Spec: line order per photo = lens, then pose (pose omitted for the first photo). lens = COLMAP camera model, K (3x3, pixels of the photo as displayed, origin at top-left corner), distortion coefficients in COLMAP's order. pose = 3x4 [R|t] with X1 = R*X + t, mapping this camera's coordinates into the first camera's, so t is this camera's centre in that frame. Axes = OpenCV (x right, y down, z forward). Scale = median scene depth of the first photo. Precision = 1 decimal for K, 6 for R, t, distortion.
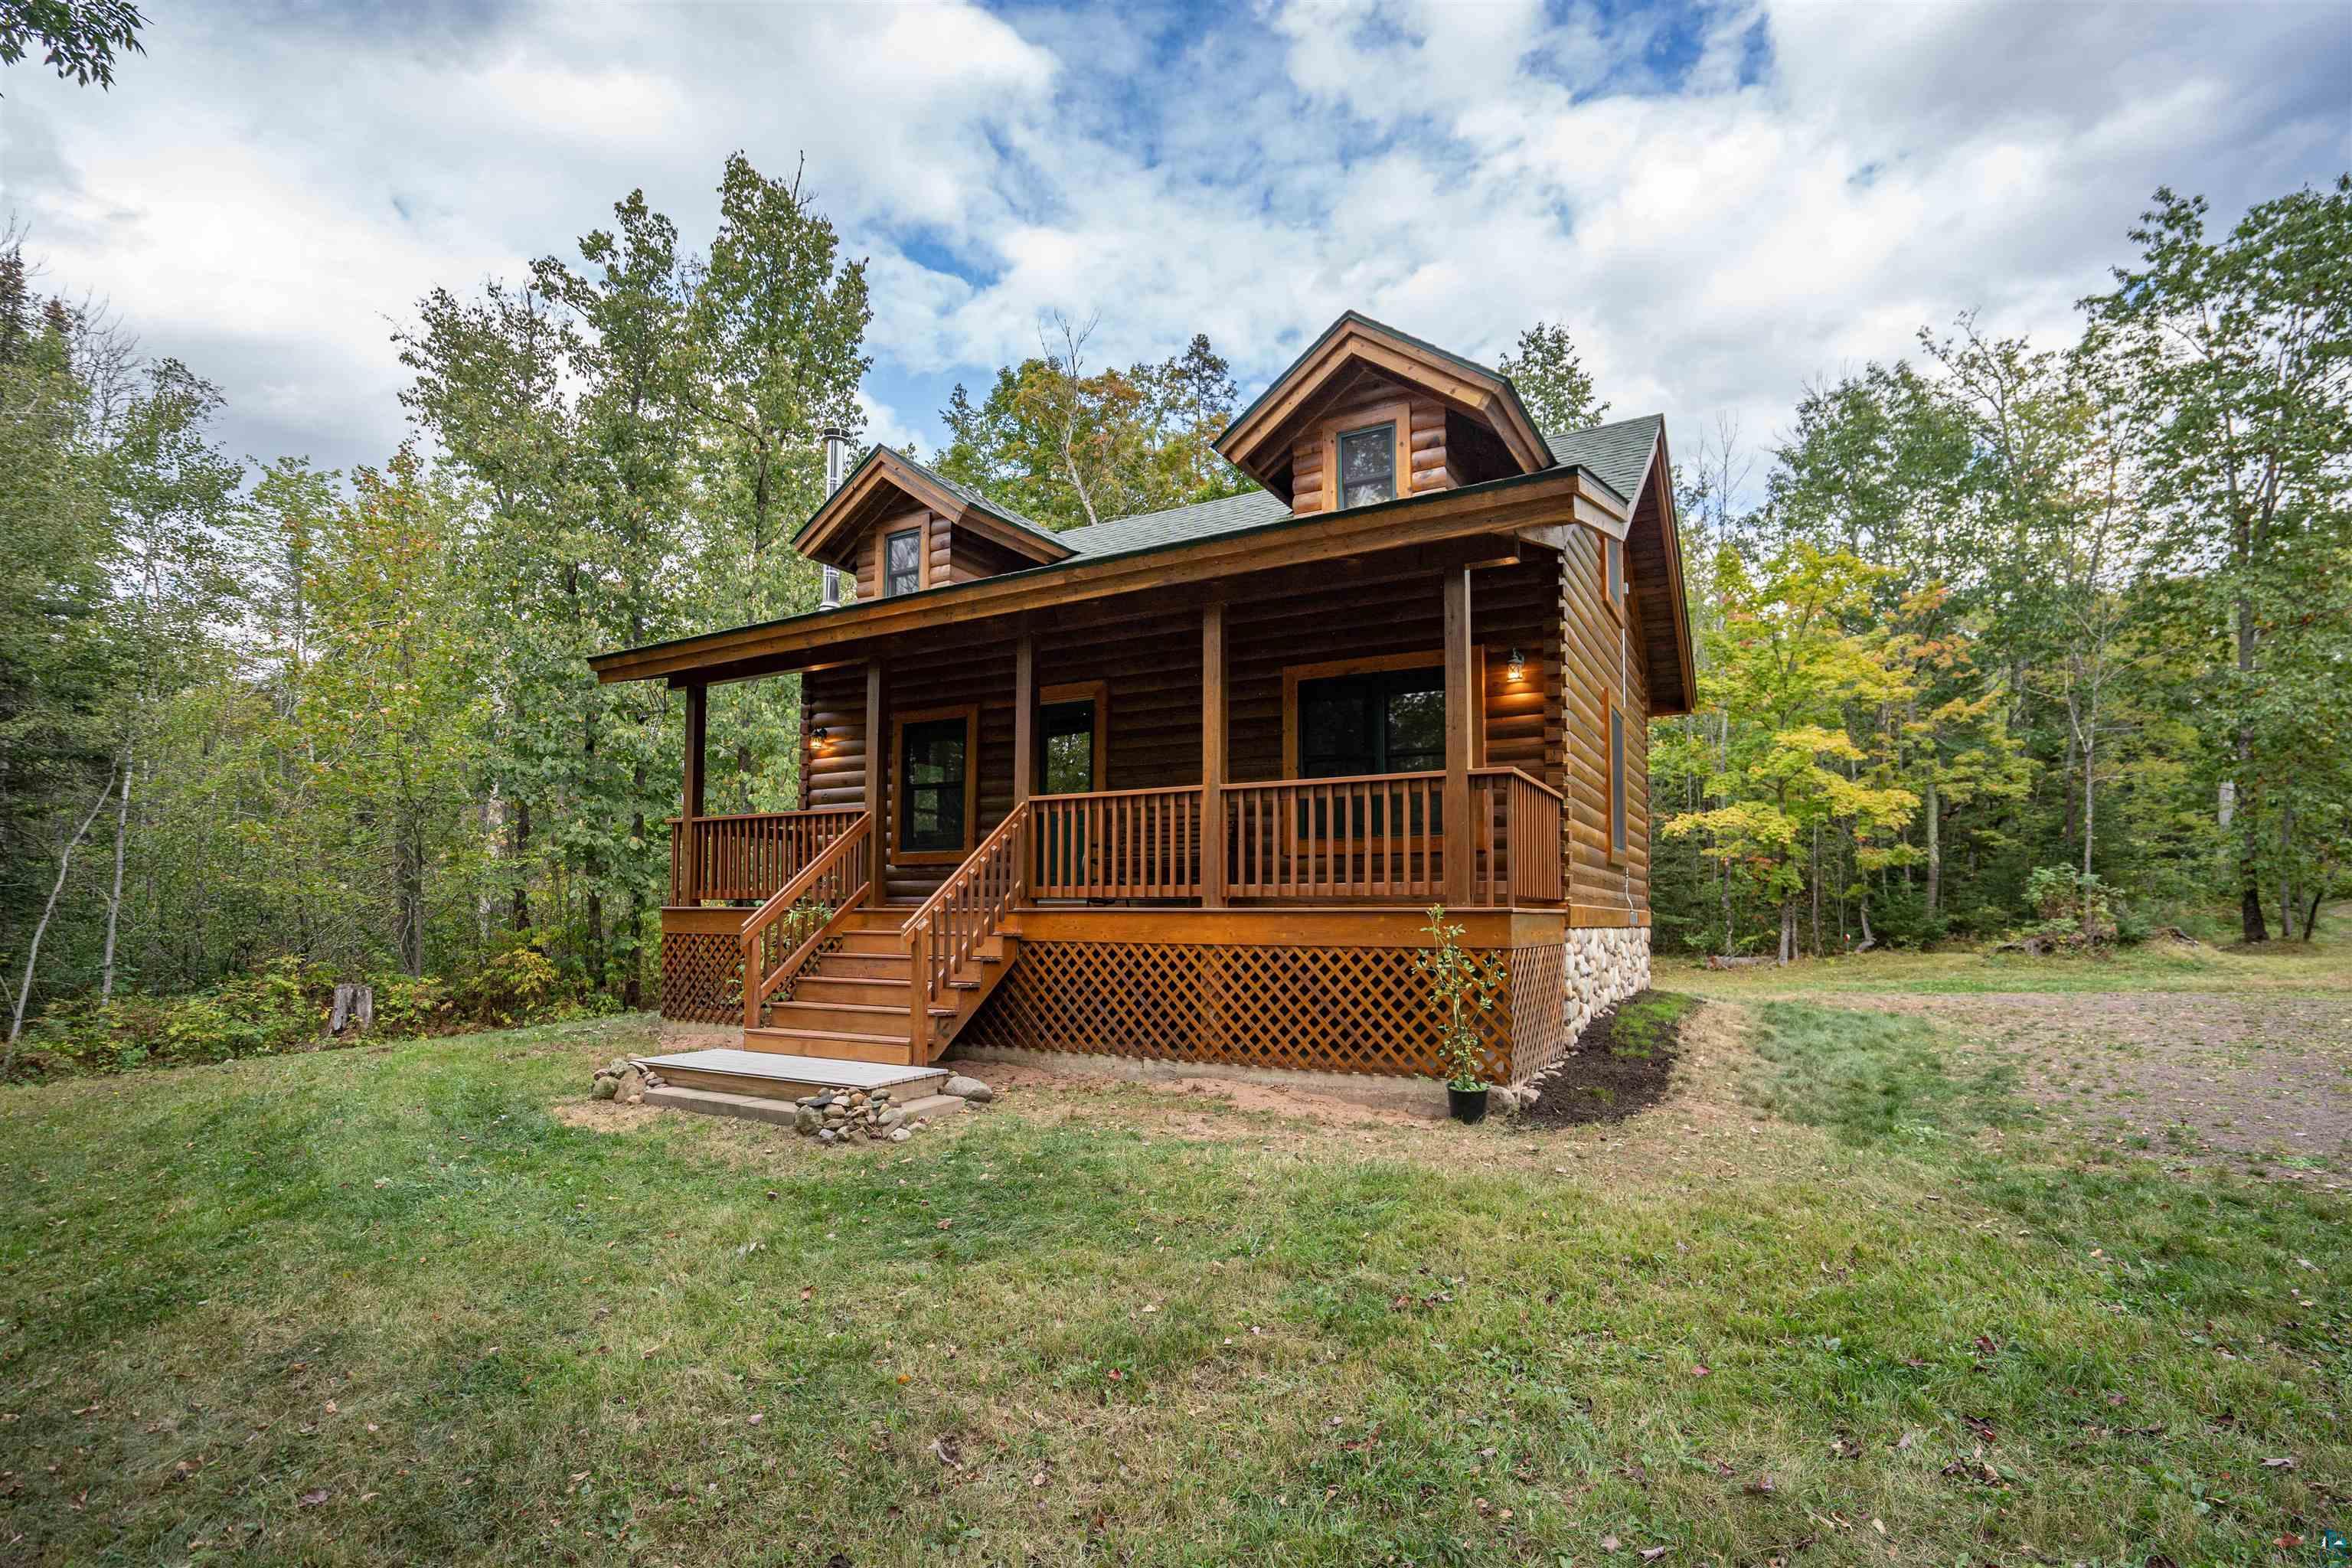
lens RADIAL K [[1090.8, 0, 1176.3], [0, 1090.8, 866.3], [0, 0, 1]] dist [0.000919, 0.000228]
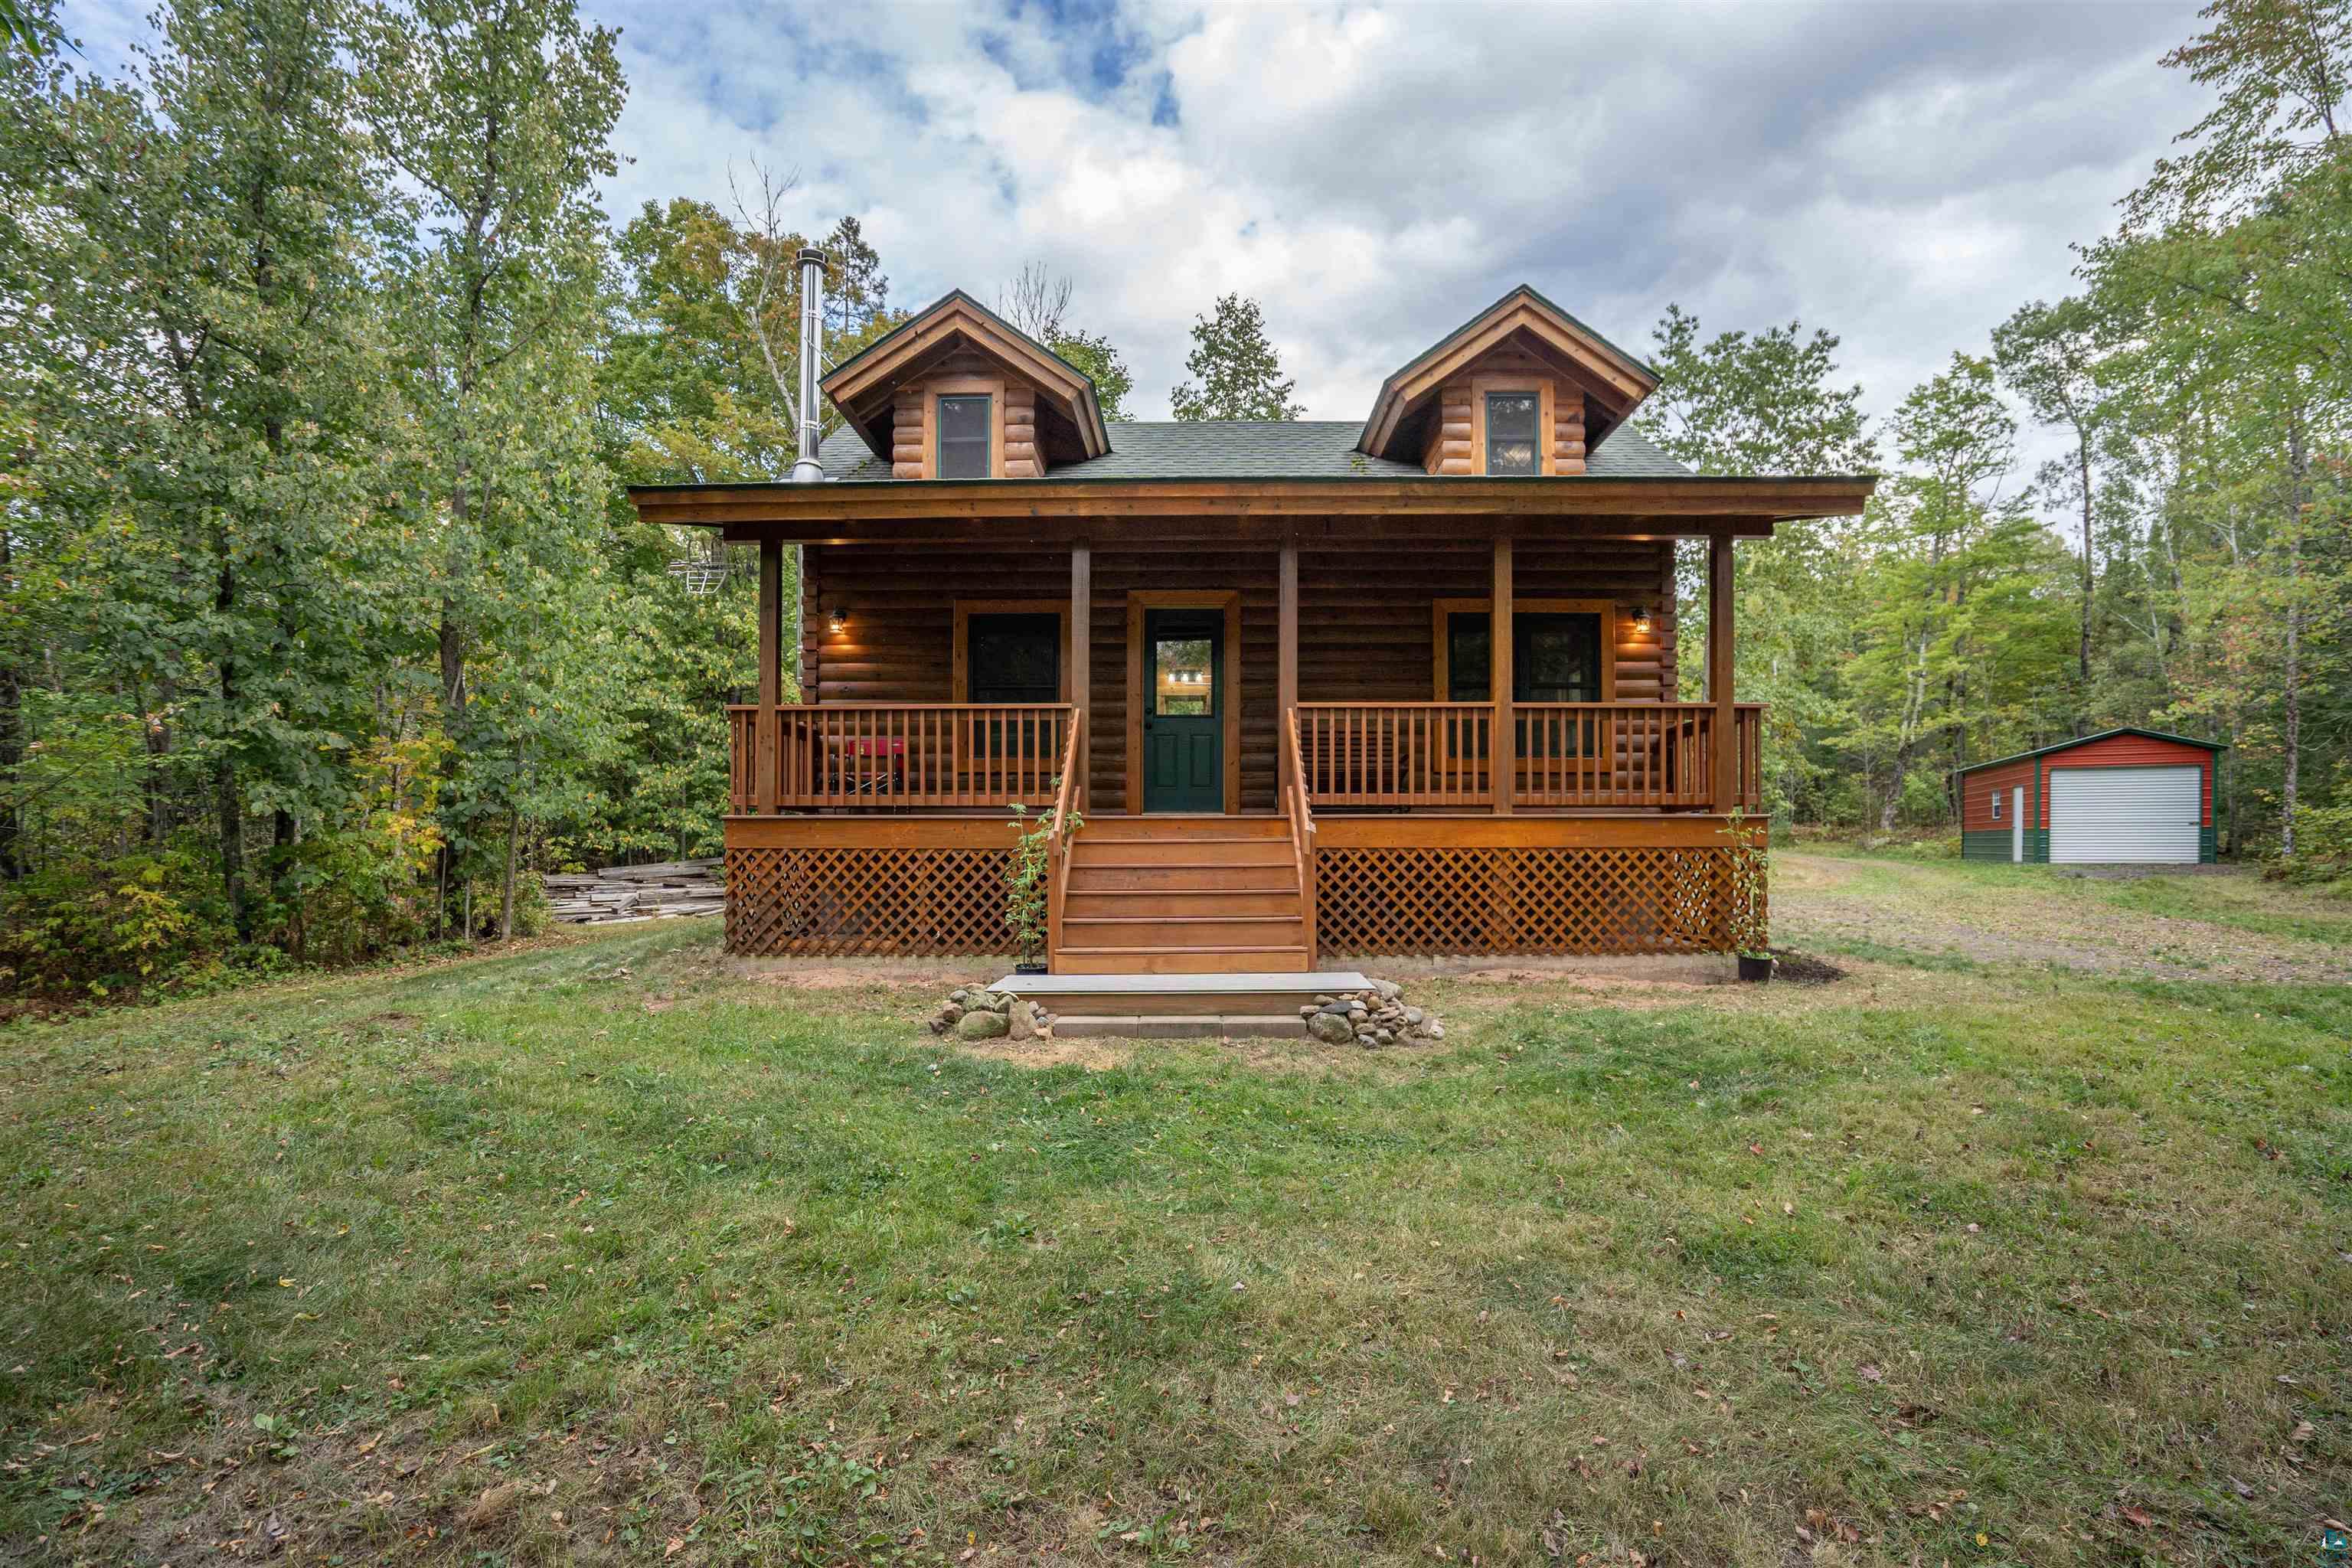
lens RADIAL K [[1067.3, 0, 1175.9], [0, 1067.3, 835.2], [0, 0, 1]] dist [0.000728, -0.000056]
pose [[0.876008, -0.000886, 0.482296, -0.766637], [-0.014702, 0.999485, 0.028540, 0.033331], [-0.482073, -0.032092, 0.875543, 0.217631]]
